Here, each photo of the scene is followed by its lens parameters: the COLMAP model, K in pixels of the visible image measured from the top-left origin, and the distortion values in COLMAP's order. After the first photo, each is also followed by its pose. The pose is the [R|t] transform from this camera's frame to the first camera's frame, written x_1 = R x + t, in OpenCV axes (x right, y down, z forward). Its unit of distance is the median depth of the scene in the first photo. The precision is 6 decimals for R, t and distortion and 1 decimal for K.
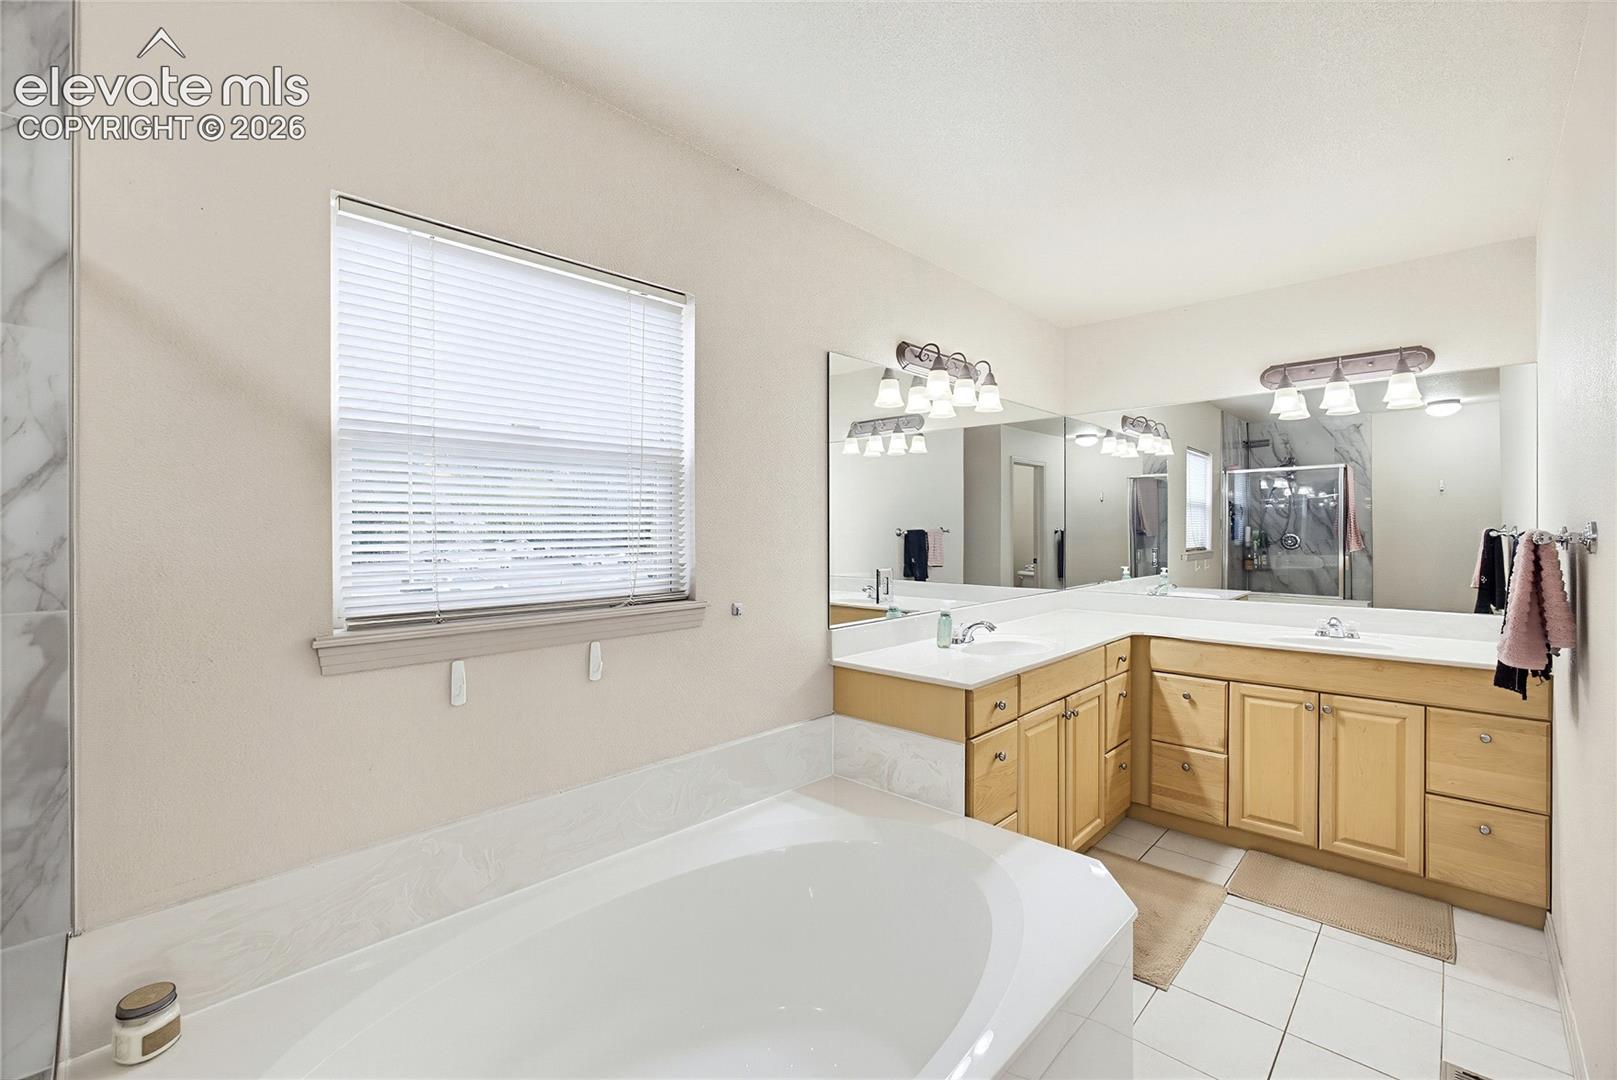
lens RADIAL K [[688.1, 0, 825.8], [0, 688.1, 540.4], [0, 0, 1]] dist [-0.002461, 0.000027]
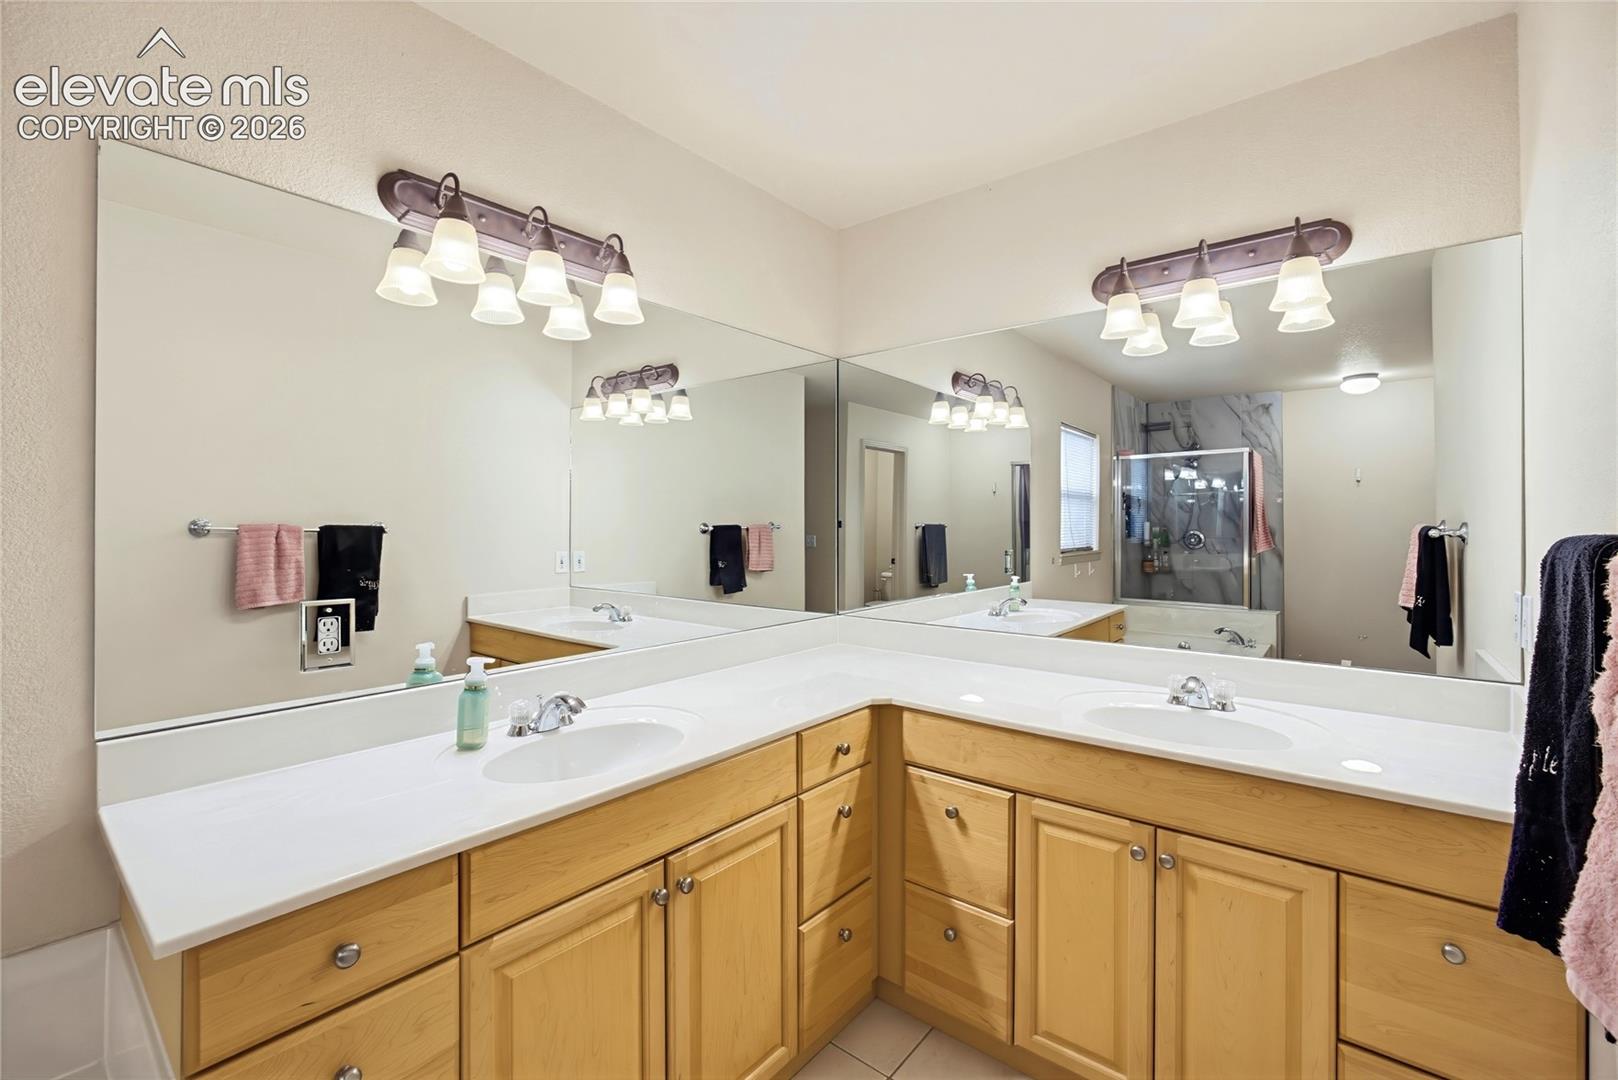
lens RADIAL K [[708.3, 0, 801.9], [0, 708.3, 529.1], [0, 0, 1]] dist [-0.025166, 0.013190]
pose [[0.998100, 0.002930, 0.061540, 0.220162], [-0.002394, 0.999959, -0.008788, -0.004965], [-0.061563, 0.008624, 0.998066, 0.250481]]
